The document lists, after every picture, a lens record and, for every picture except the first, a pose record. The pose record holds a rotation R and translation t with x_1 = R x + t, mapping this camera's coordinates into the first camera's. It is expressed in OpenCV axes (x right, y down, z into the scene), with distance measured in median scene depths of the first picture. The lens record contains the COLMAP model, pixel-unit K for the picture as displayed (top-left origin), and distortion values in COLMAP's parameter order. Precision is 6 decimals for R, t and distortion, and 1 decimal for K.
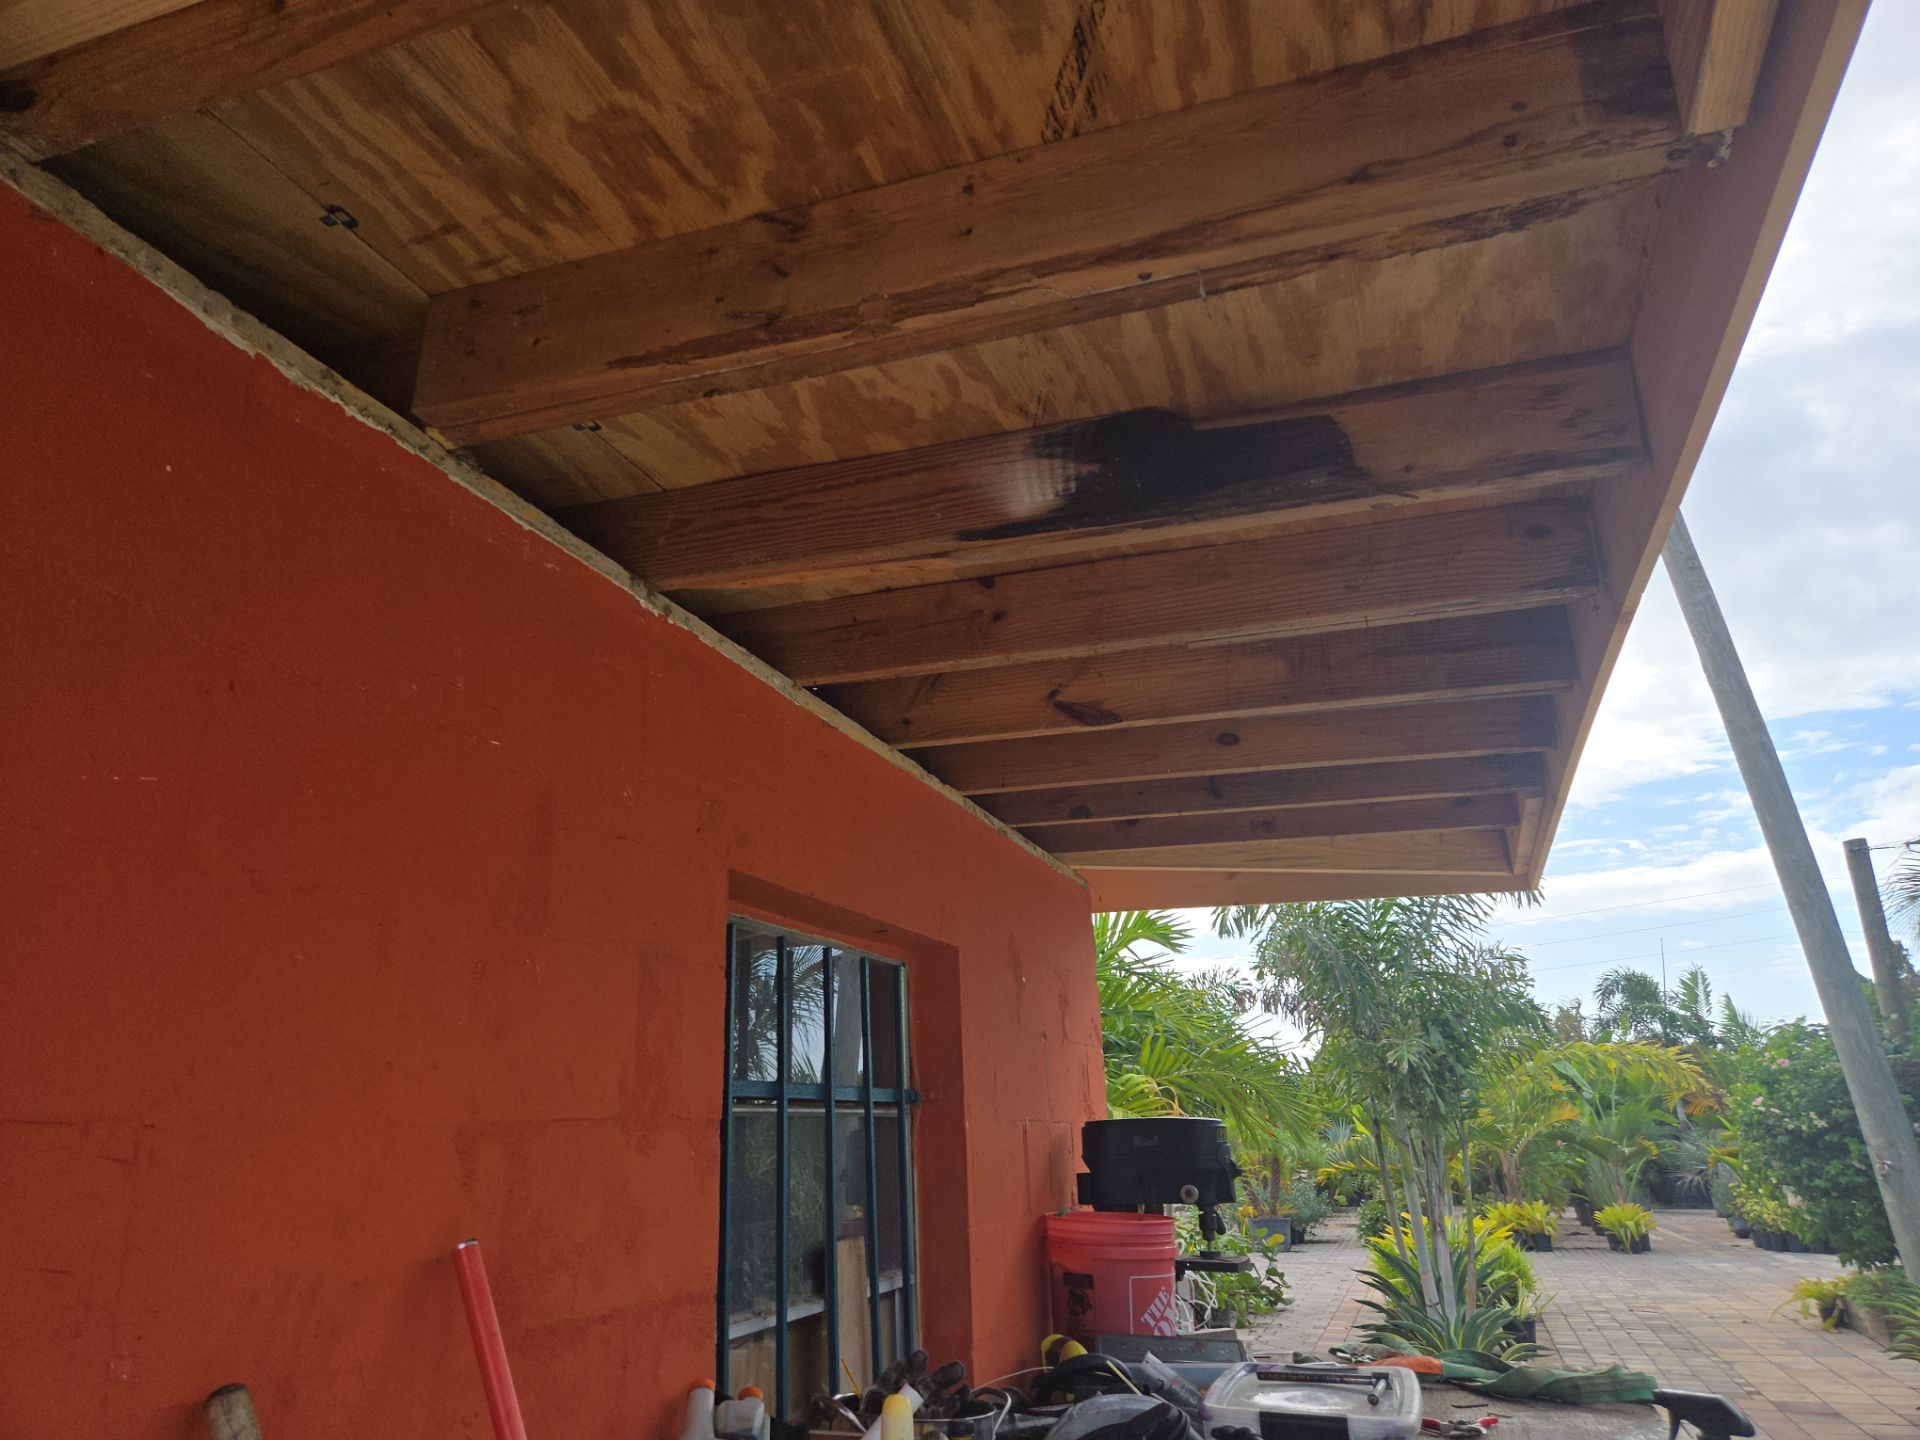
lens RADIAL K [[1276.0, 0, 940.8], [0, 1276.0, 739.7], [0, 0, 1]] dist [0.079390, -0.062039]
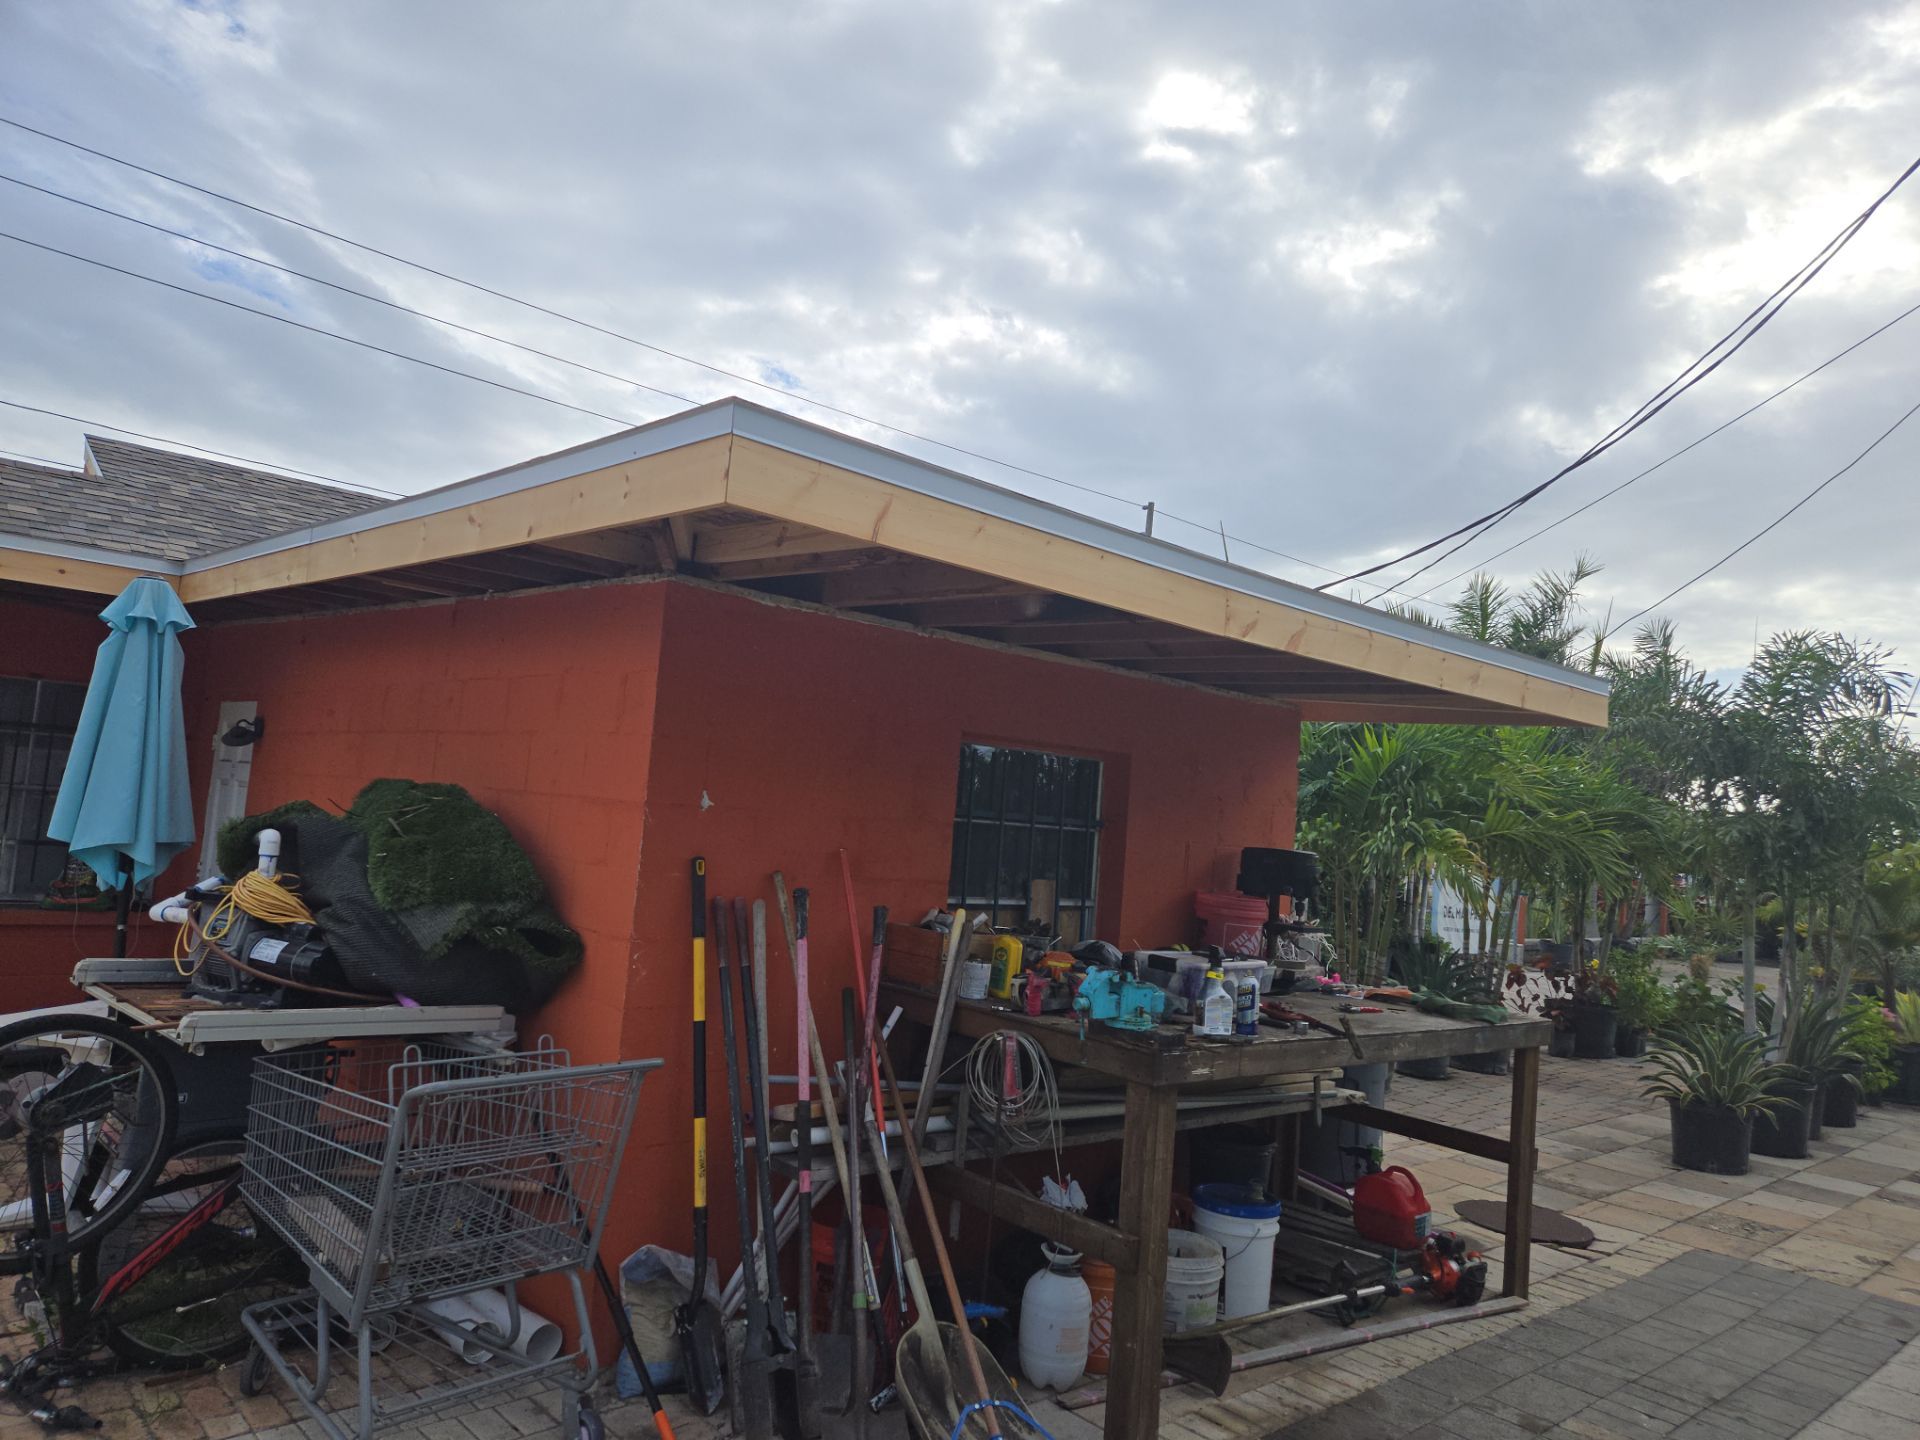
lens RADIAL K [[1250.9, 0, 951.0], [0, 1250.9, 708.0], [0, 0, 1]] dist [0.081303, -0.060631]
pose [[0.880913, 0.058688, -0.469625, 0.222607], [0.036759, 0.980800, 0.191520, -0.095275], [0.471848, -0.185975, 0.861842, -0.261208]]
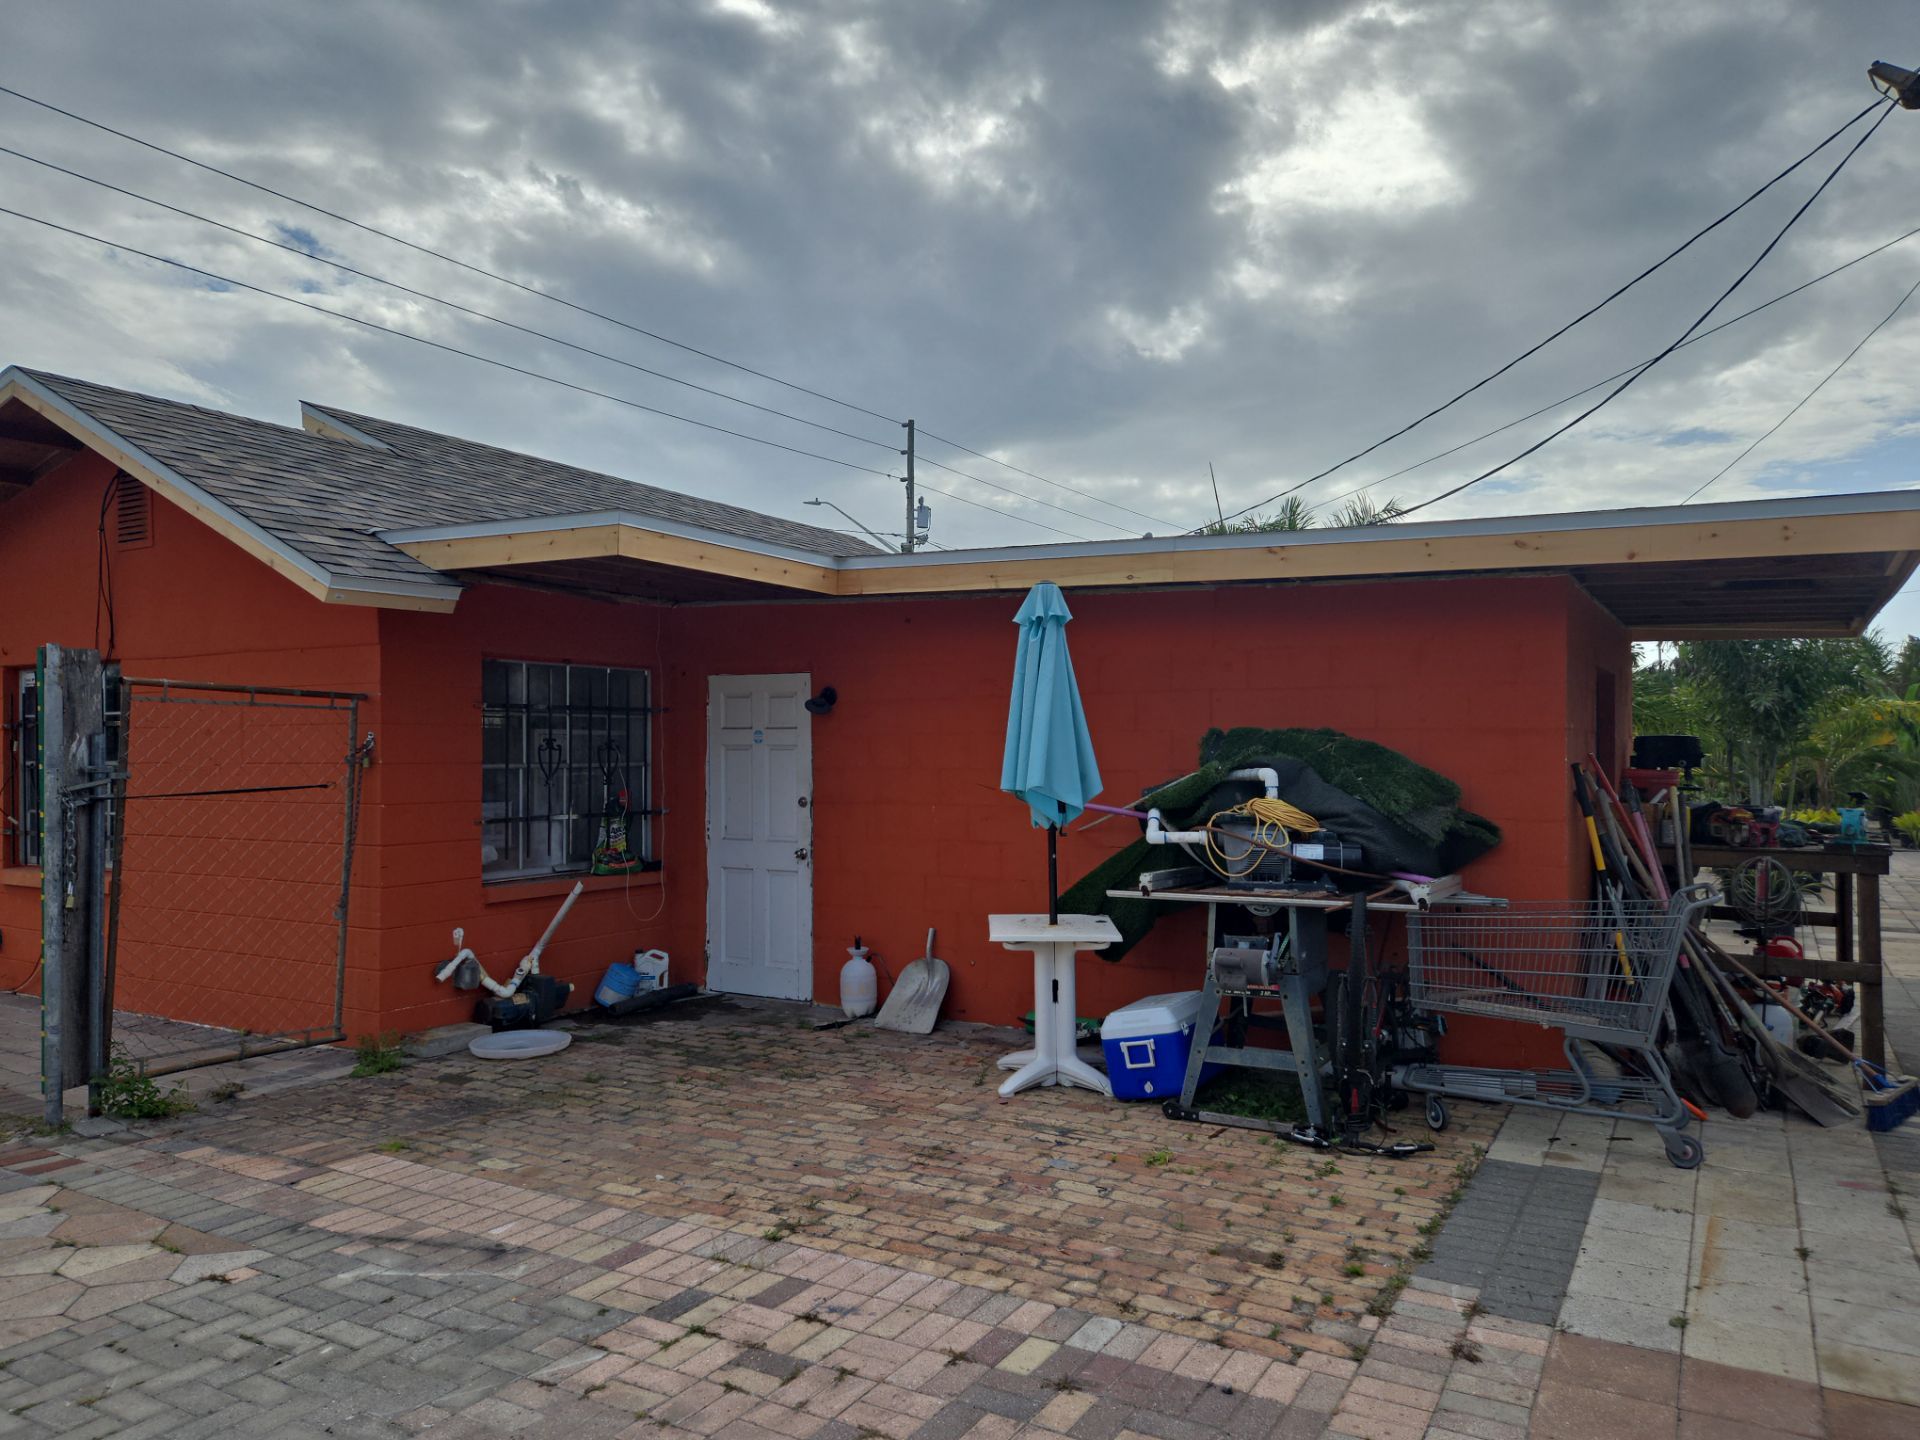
lens RADIAL K [[1306.6, 0, 965.6], [0, 1306.6, 741.9], [0, 0, 1]] dist [0.088323, -0.072090]
pose [[0.983757, 0.030458, -0.176905, -0.281462], [0.022456, 0.956877, 0.289623, -0.185748], [0.178098, -0.288891, 0.940650, -0.659351]]
